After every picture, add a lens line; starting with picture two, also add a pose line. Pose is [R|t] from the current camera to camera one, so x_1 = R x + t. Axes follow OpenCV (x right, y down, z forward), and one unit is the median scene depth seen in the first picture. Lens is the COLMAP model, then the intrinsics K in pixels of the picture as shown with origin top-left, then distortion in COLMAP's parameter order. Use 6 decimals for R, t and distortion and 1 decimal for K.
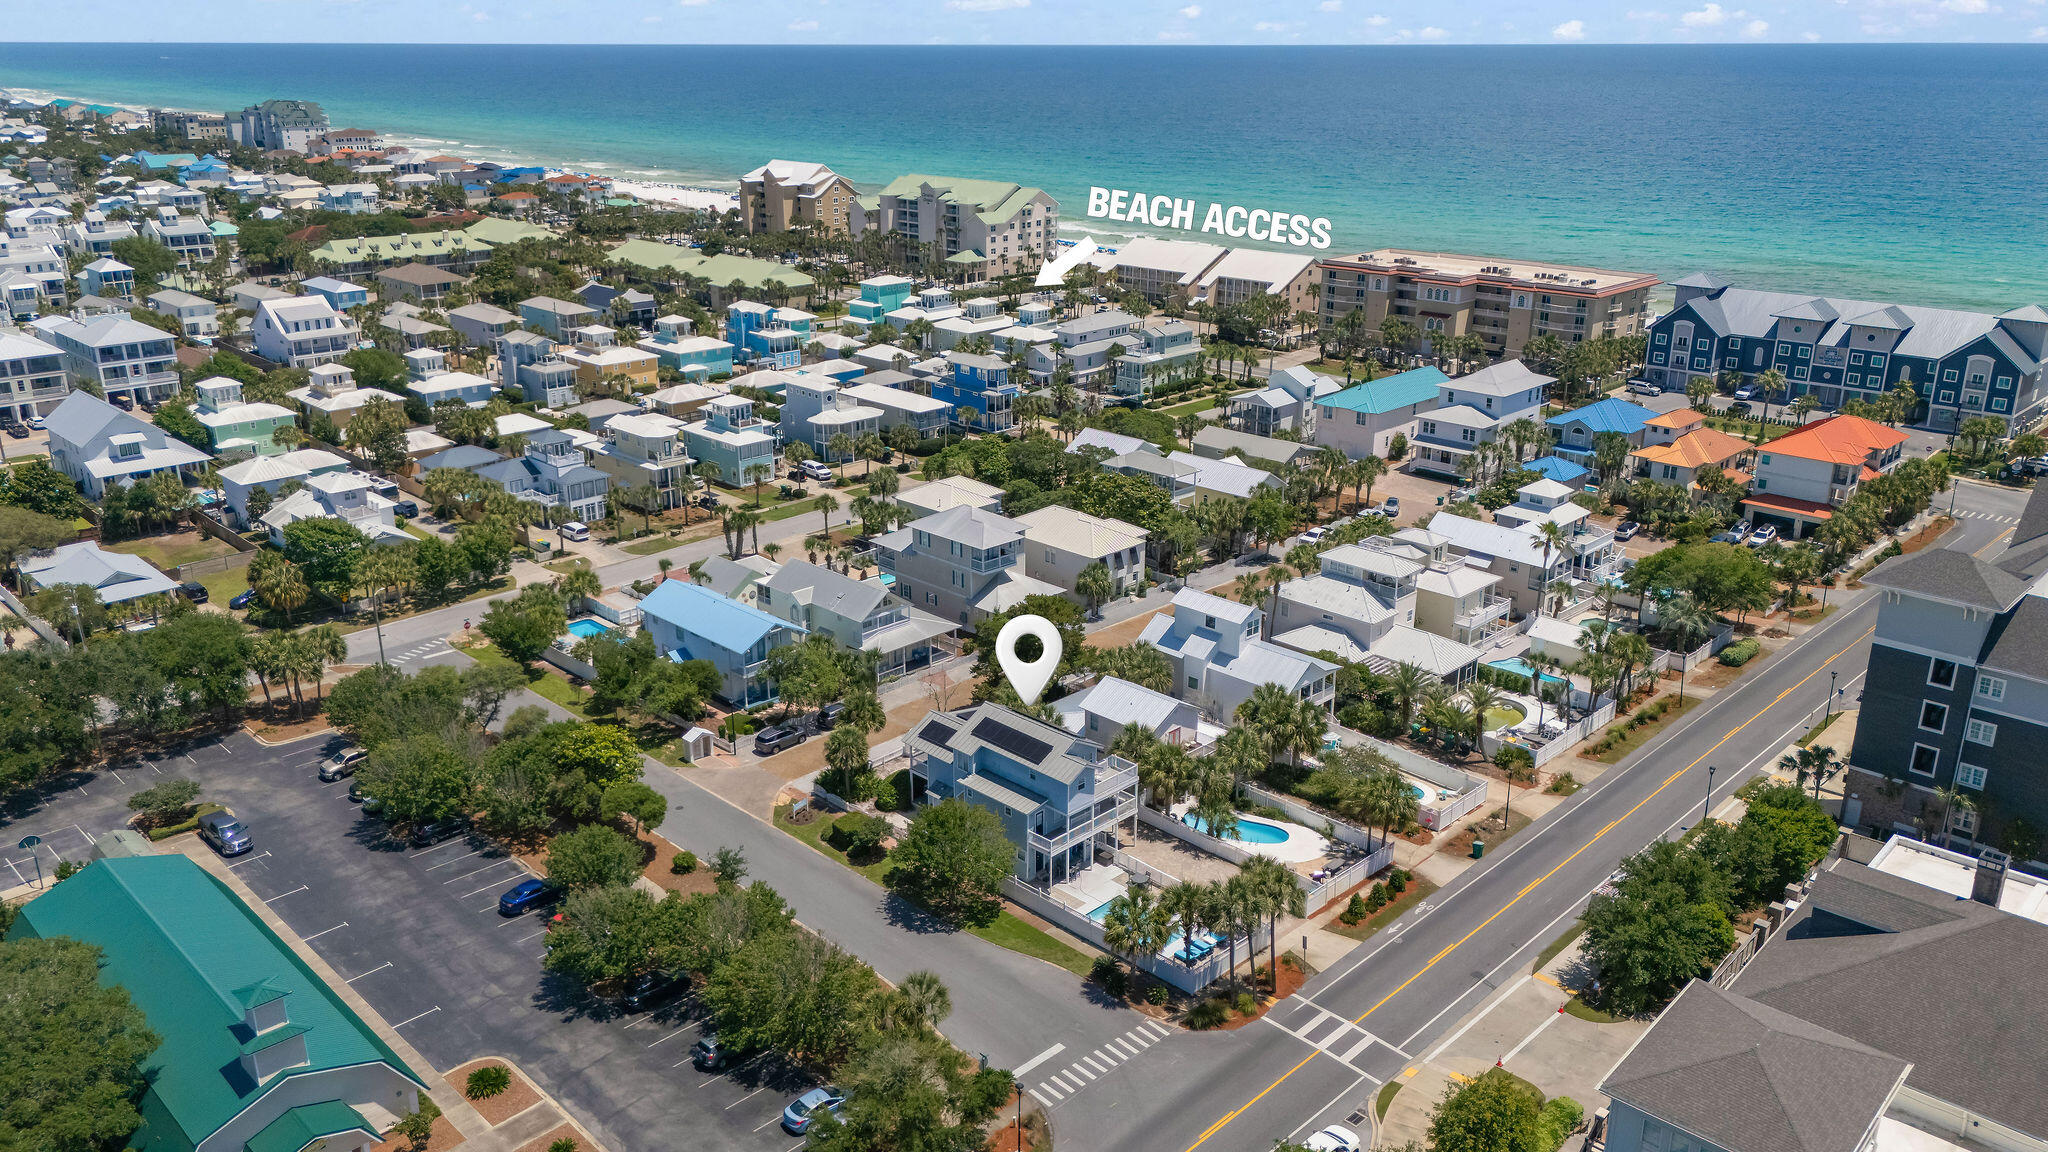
lens RADIAL K [[1498.8, 0, 1024.0], [0, 1498.8, 576.0], [0, 0, 1]] dist [0.036734, -0.027611]
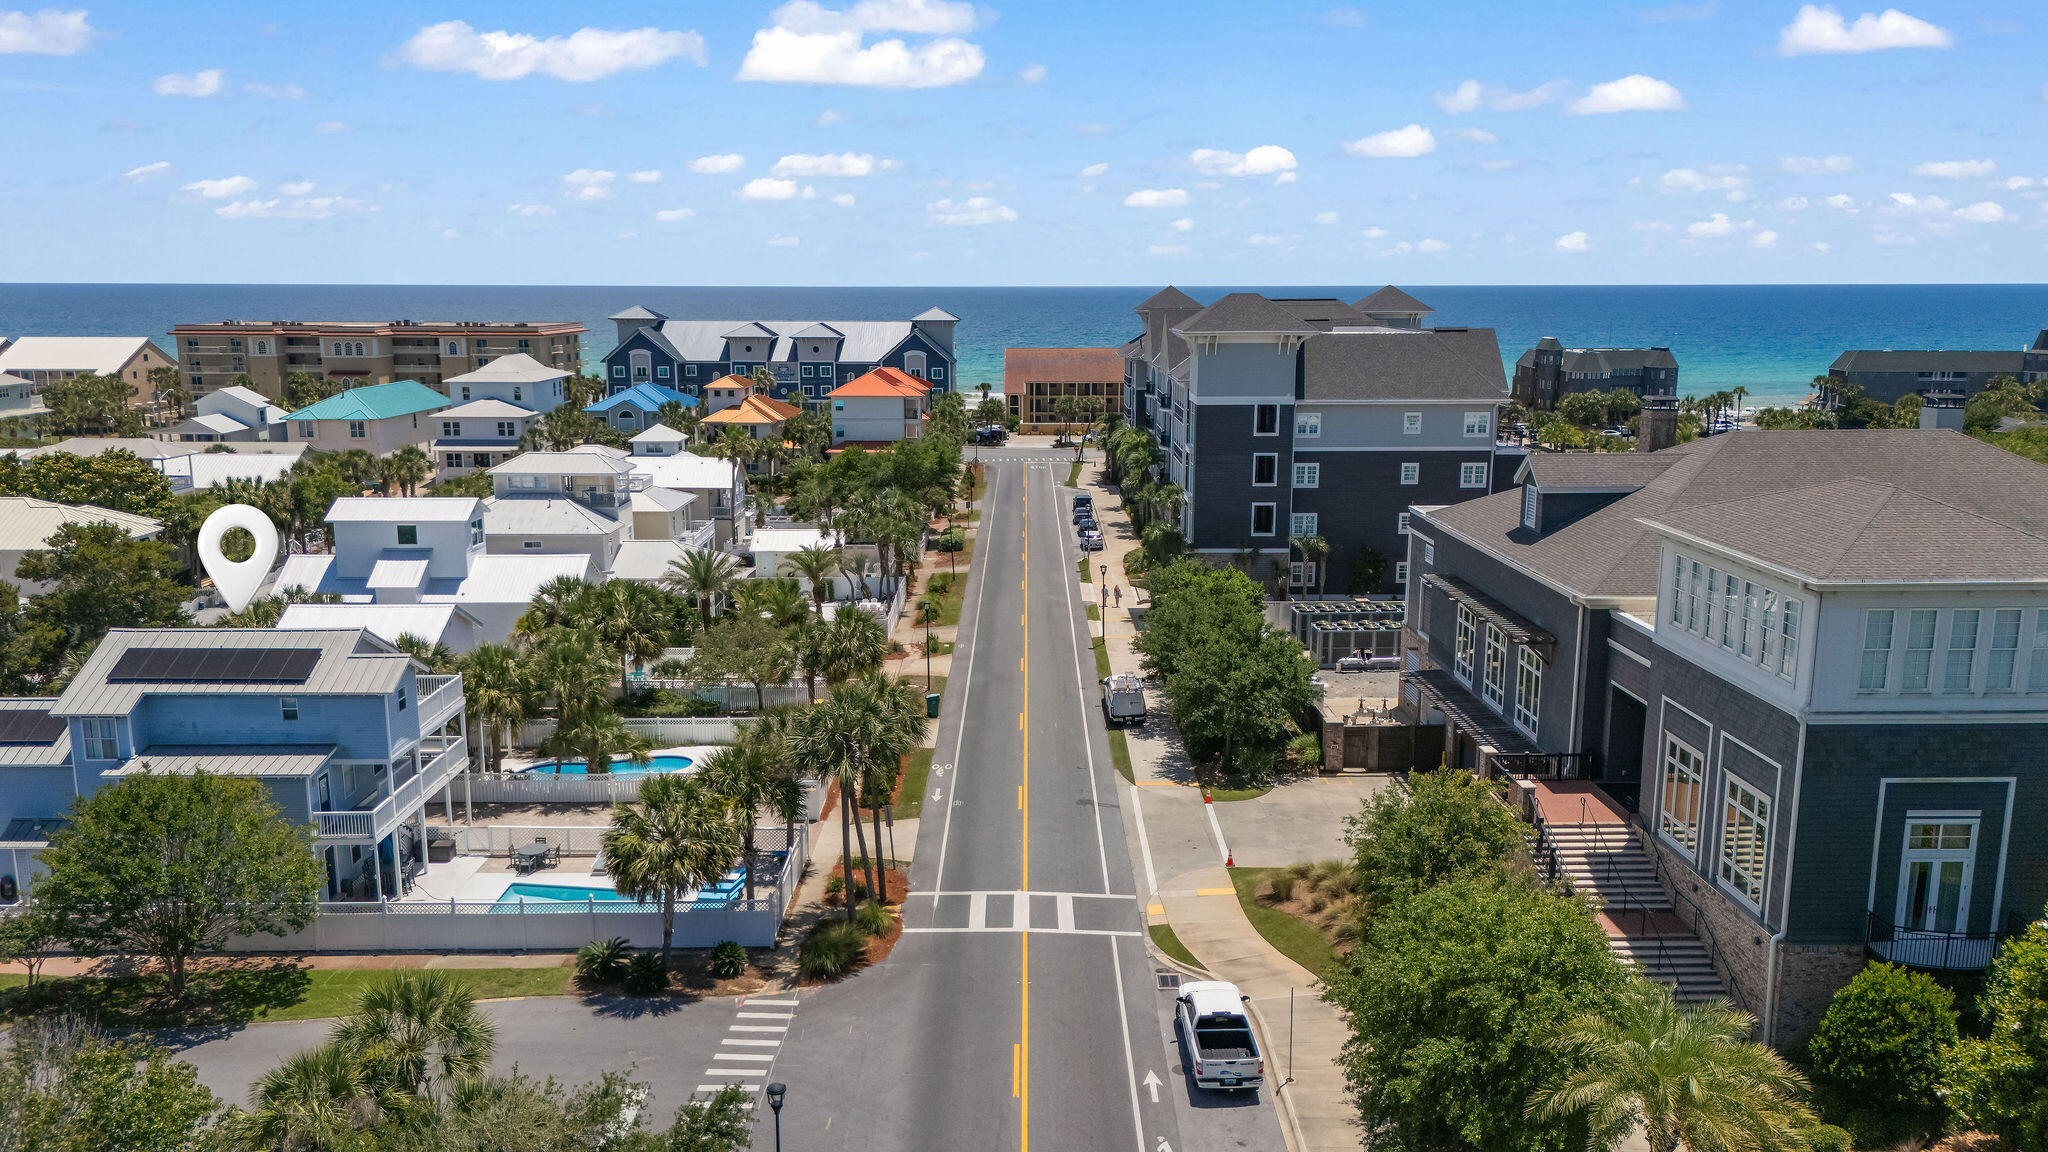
lens RADIAL K [[1498.8, 0, 1024.0], [0, 1498.8, 576.0], [0, 0, 1]] dist [0.036734, -0.027611]
pose [[0.700988, -0.131907, 0.700868, -0.092394], [0.233572, 0.971008, -0.050863, 0.091684], [-0.673840, 0.199357, 0.711475, 0.240852]]
